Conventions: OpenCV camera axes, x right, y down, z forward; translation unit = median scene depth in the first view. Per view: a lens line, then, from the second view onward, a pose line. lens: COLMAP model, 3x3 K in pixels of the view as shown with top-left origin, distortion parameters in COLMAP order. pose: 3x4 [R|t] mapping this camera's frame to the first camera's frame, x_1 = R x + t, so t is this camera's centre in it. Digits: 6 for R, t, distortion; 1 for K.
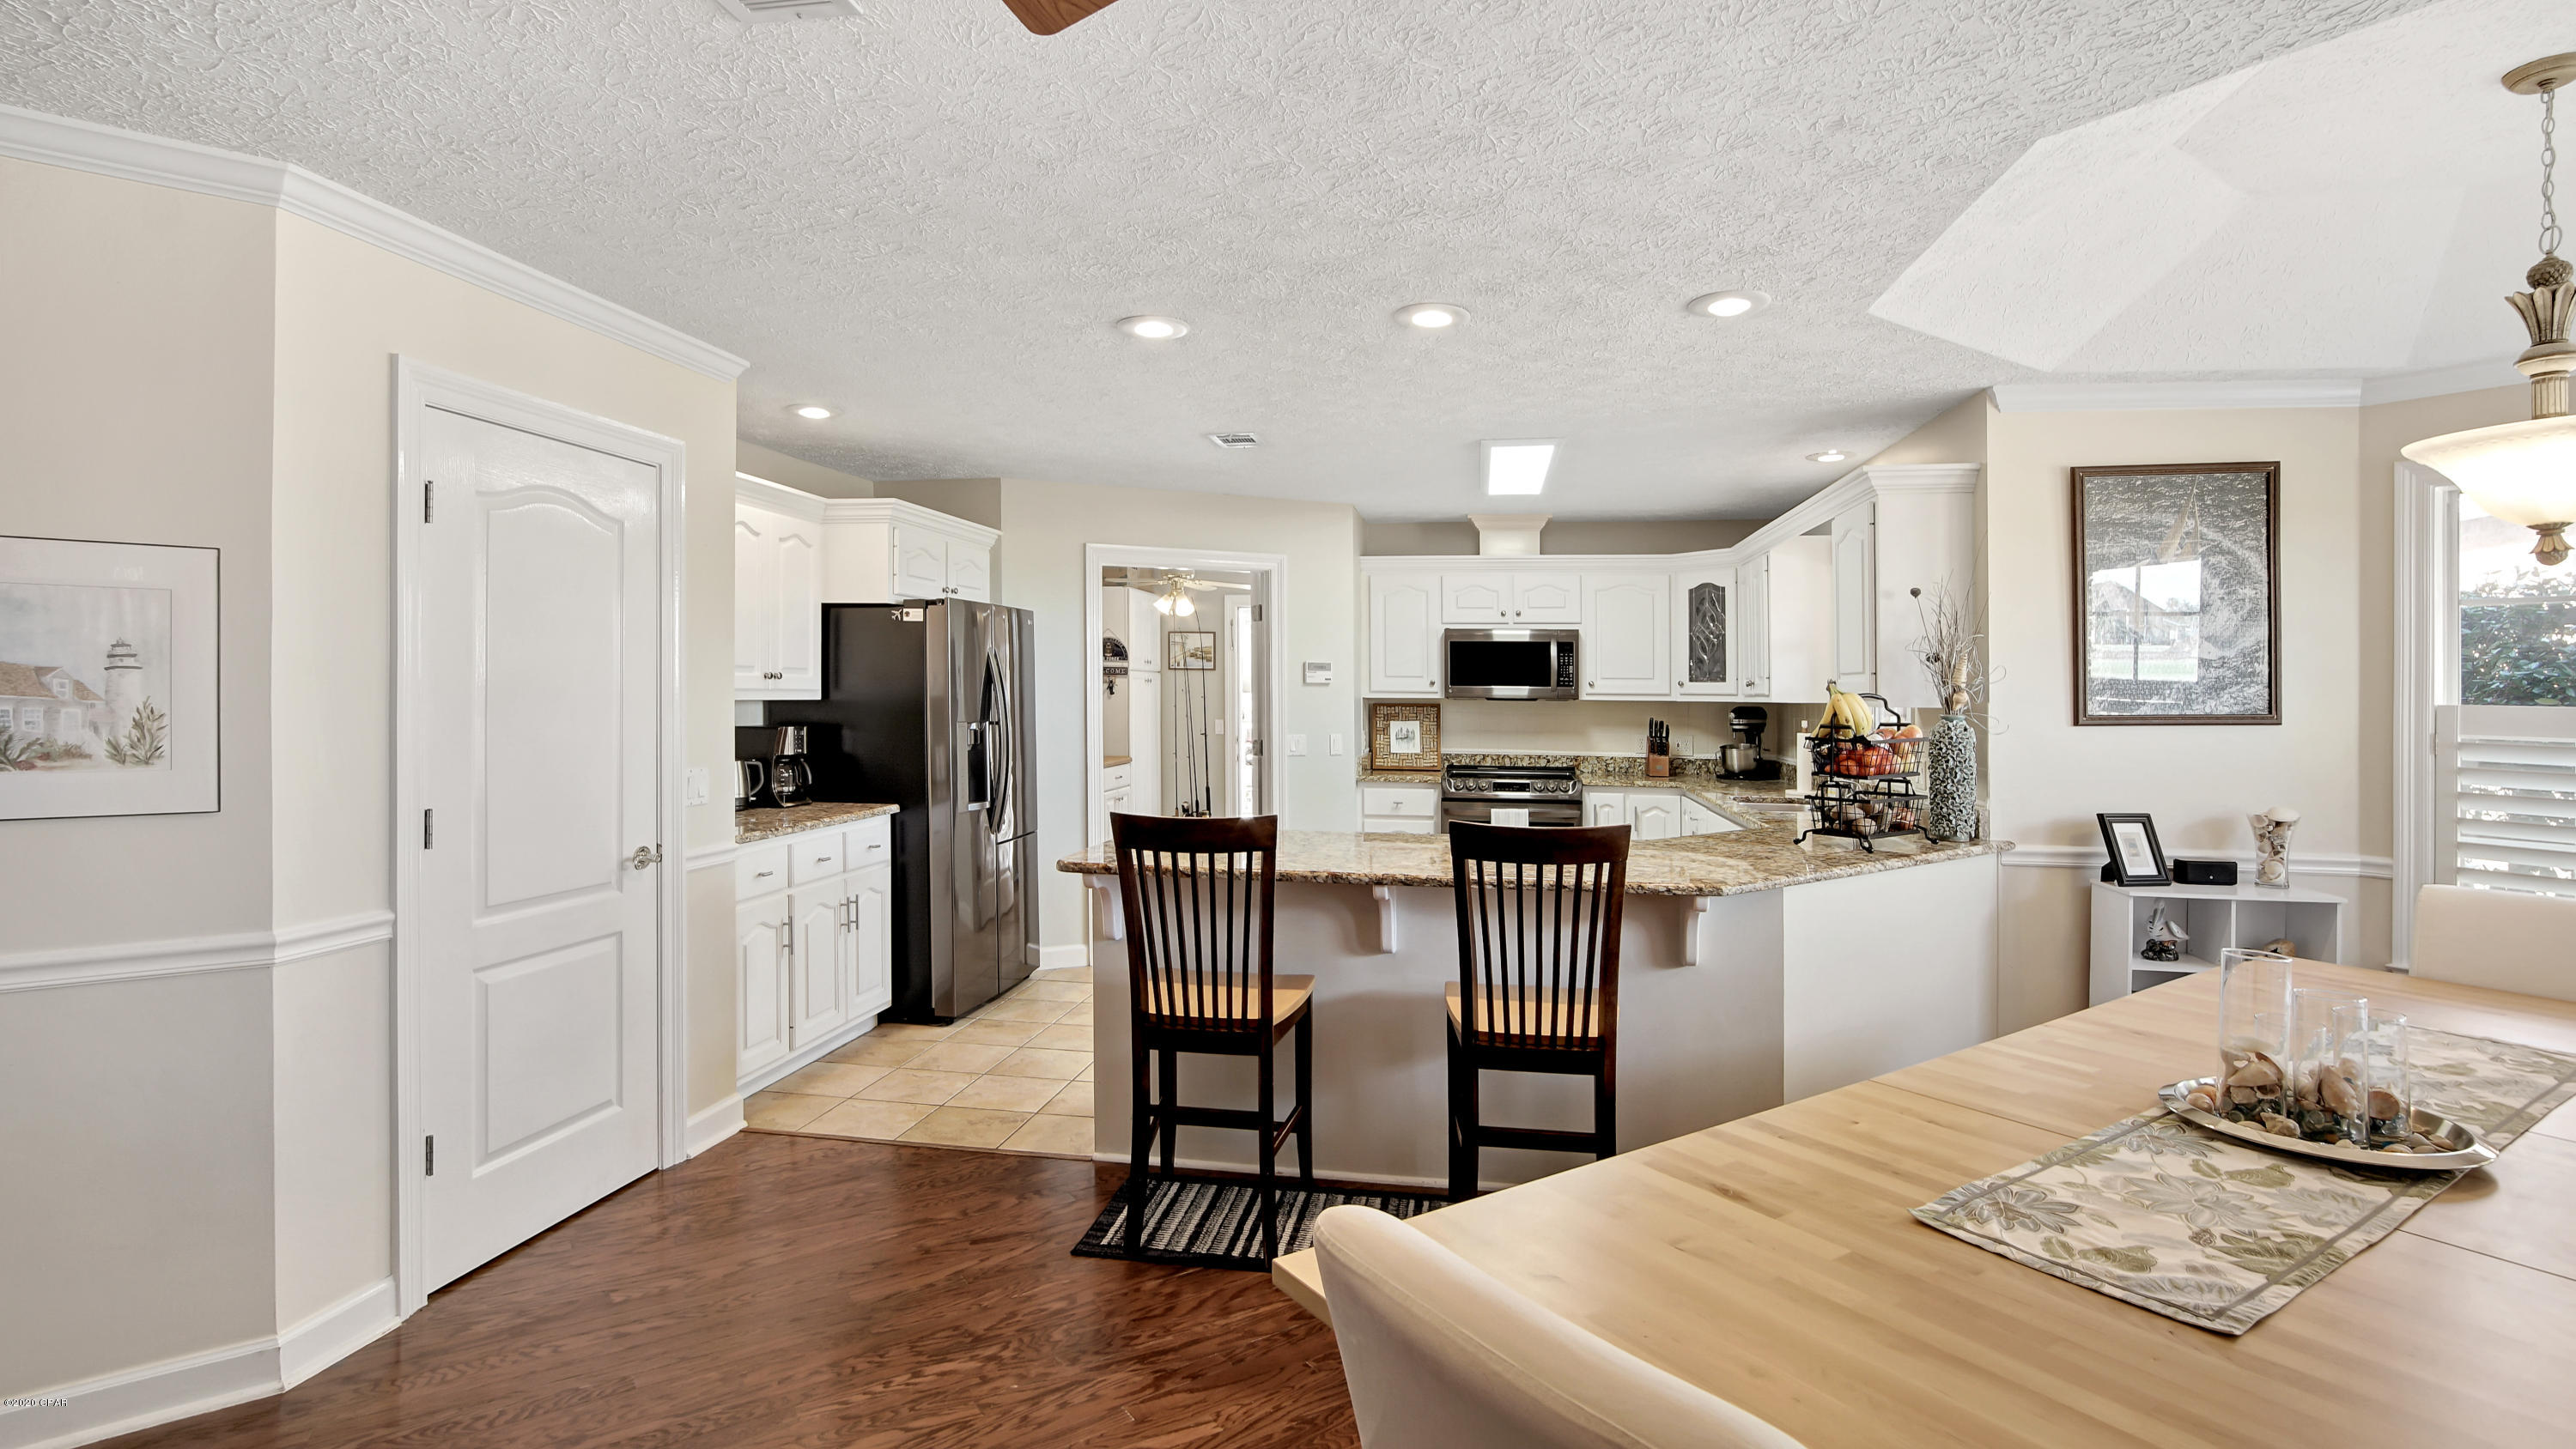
lens RADIAL K [[1184.6, 0, 1288.0], [0, 1184.6, 724.5], [0, 0, 1]] dist [-0.001451, 0.000276]
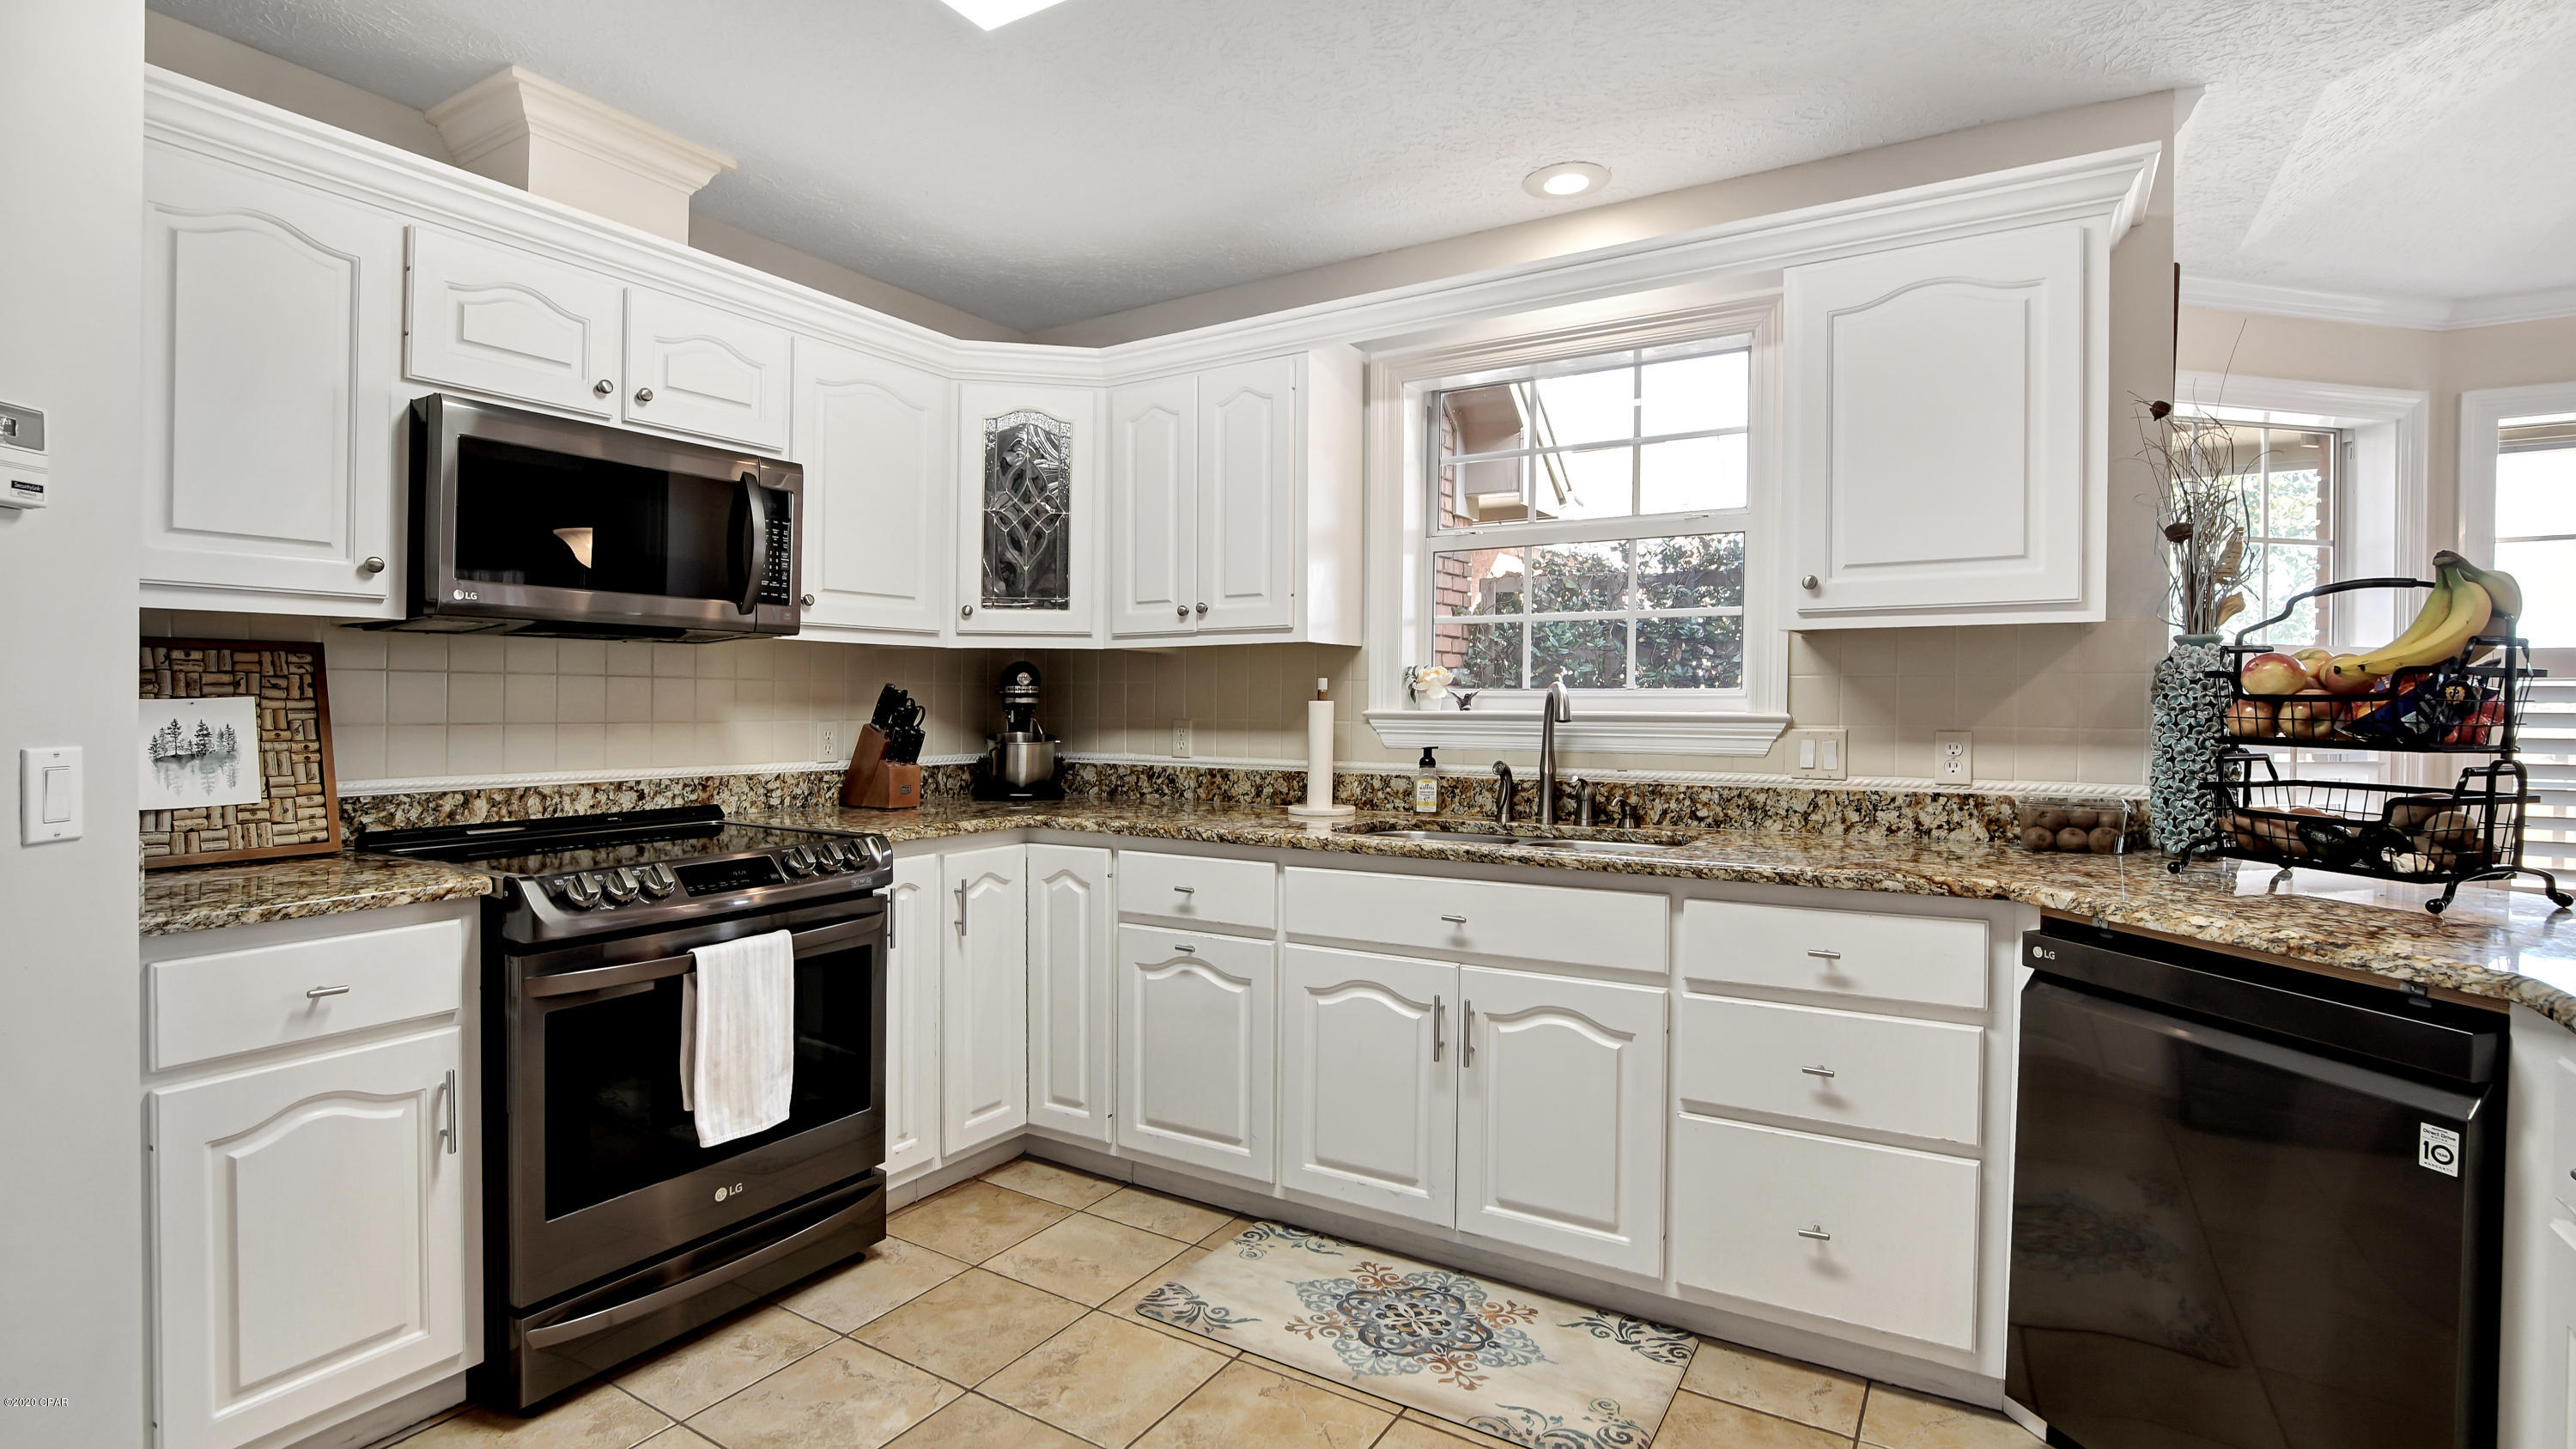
lens RADIAL K [[1213.9, 0, 1282.5], [0, 1213.9, 689.0], [0, 0, 1]] dist [-0.002414, 0.000086]
pose [[0.376418, -0.000202, 0.926450, -0.080960], [0.028536, 0.999528, -0.011376, 0.006733], [-0.926010, 0.030720, 0.376246, 0.702421]]
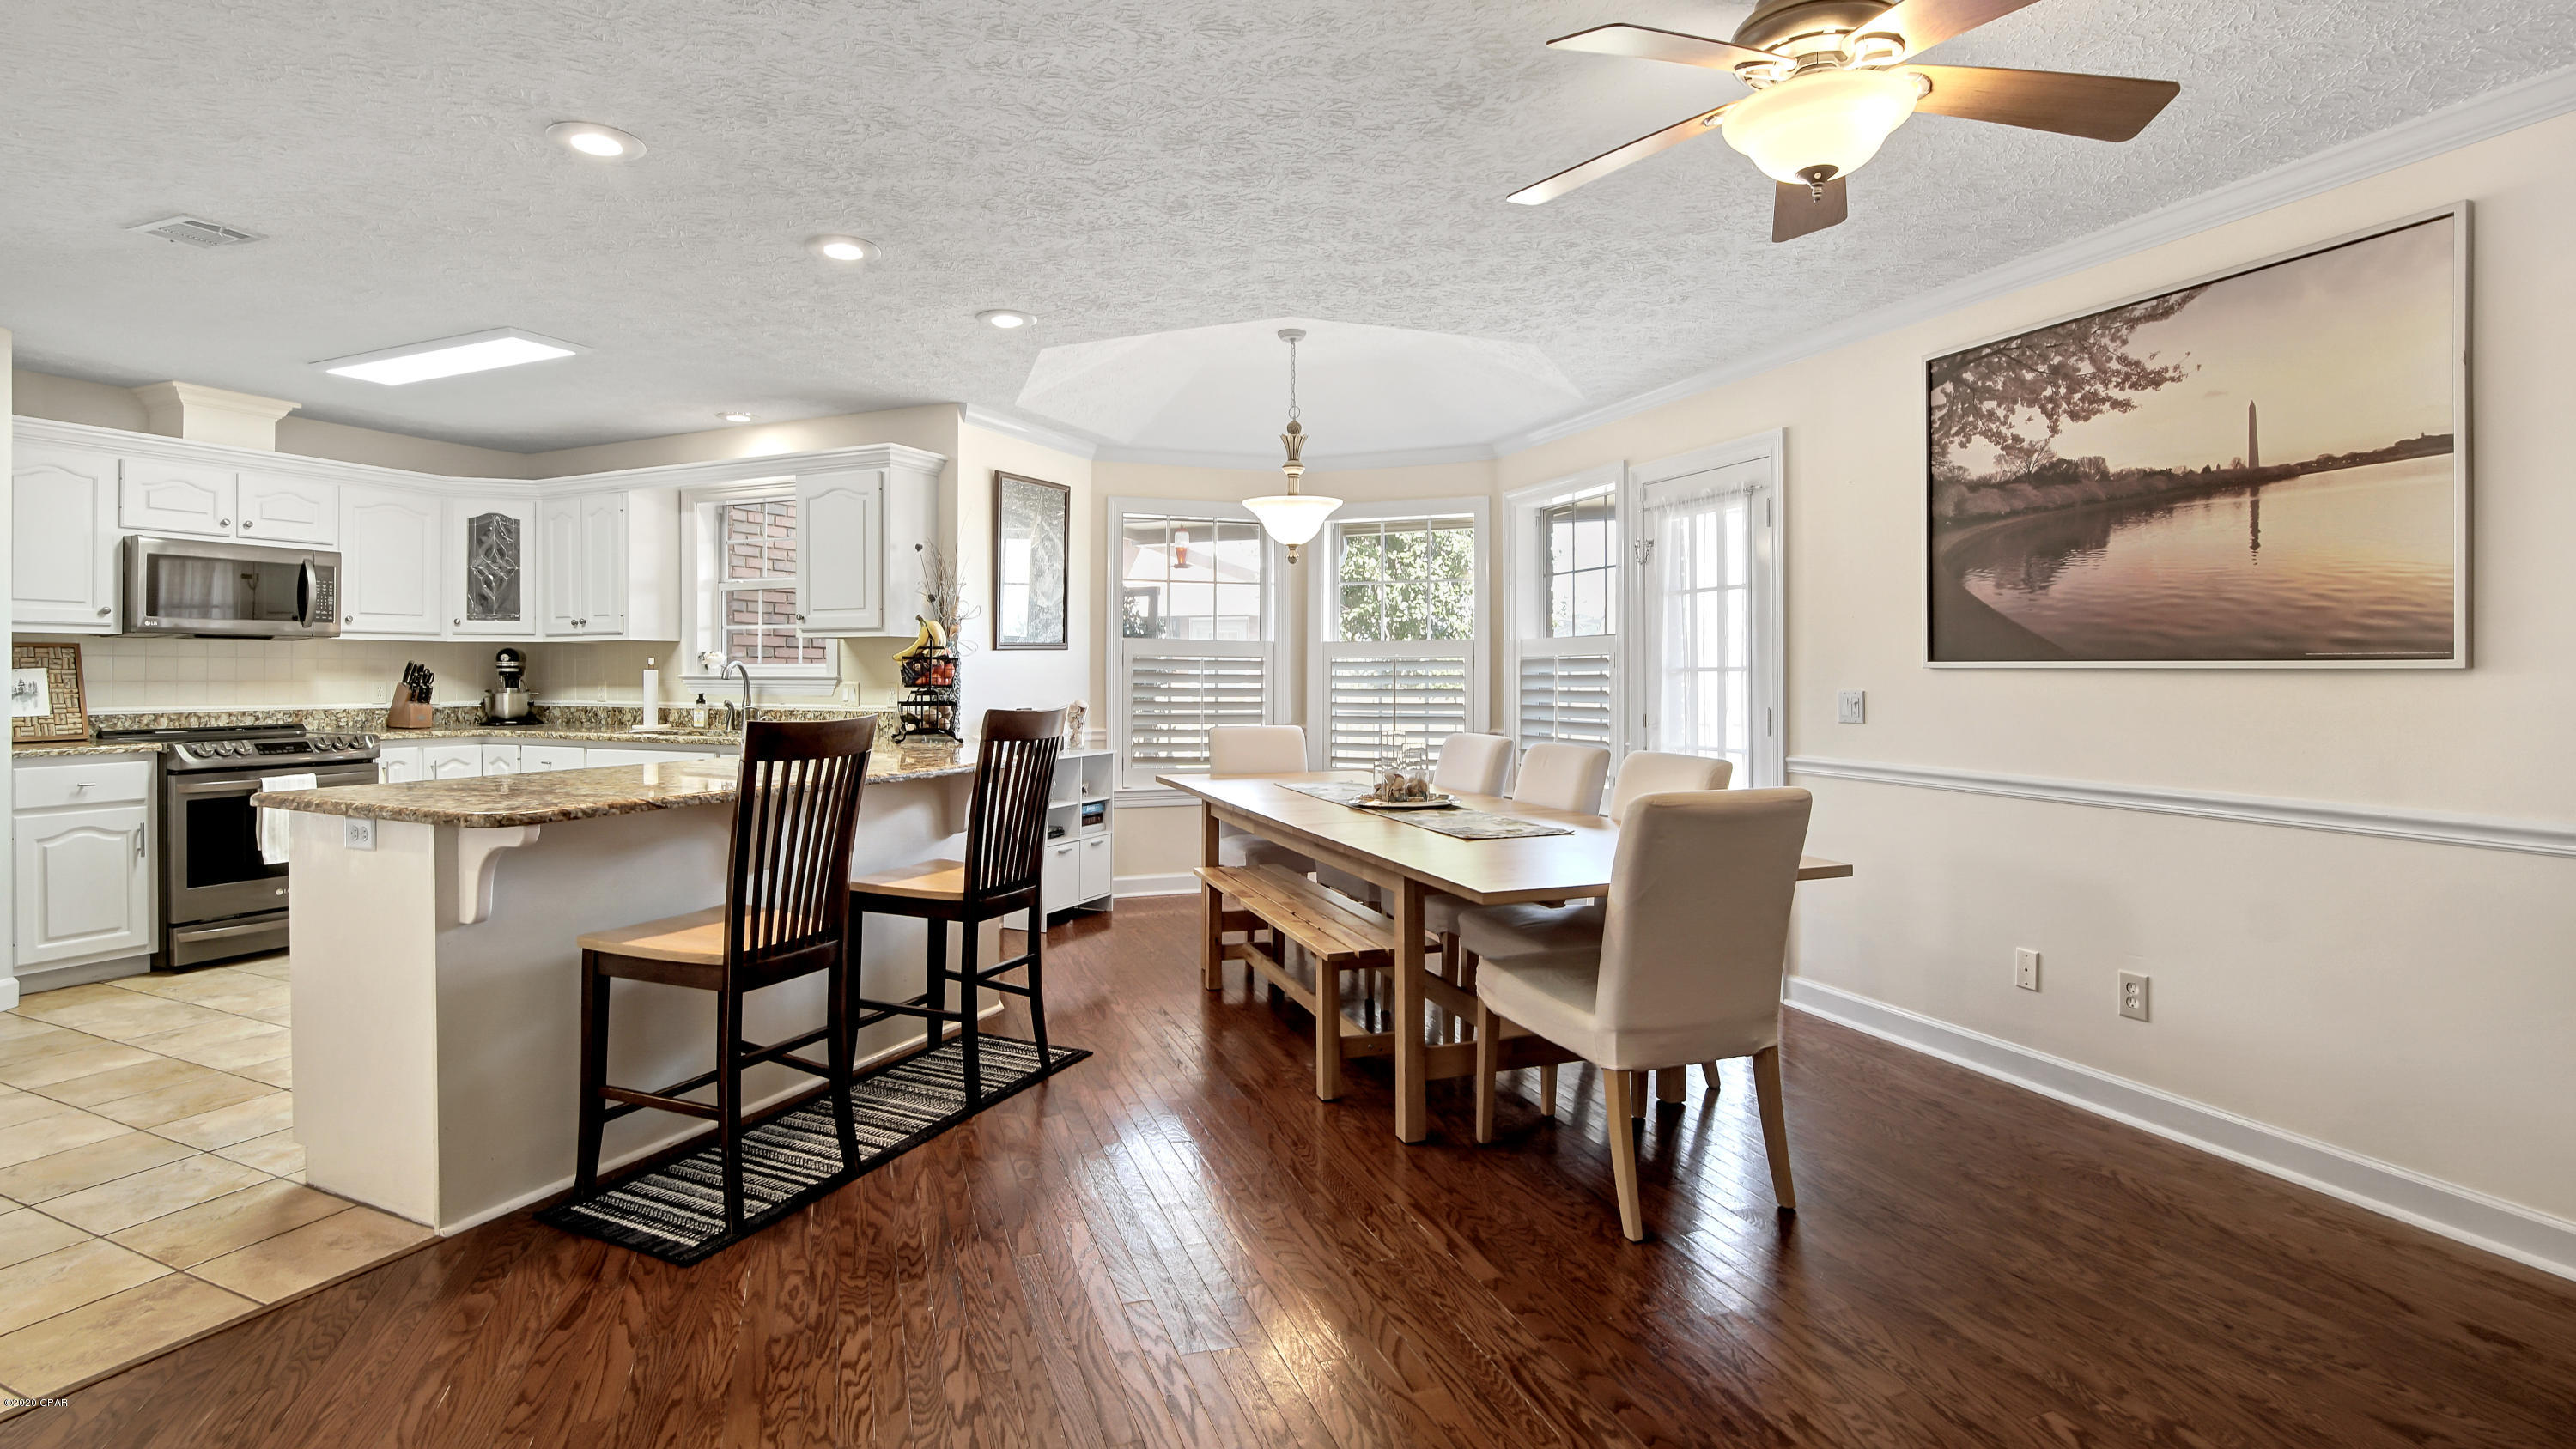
lens RADIAL K [[1240.4, 0, 1225.1], [0, 1240.4, 665.5], [0, 0, 1]] dist [-0.000799, 0.015767]
pose [[0.291218, -0.005515, 0.956641, -0.406226], [0.029749, 0.999552, -0.003294, 0.019353], [-0.956194, 0.029418, 0.291252, 0.170773]]
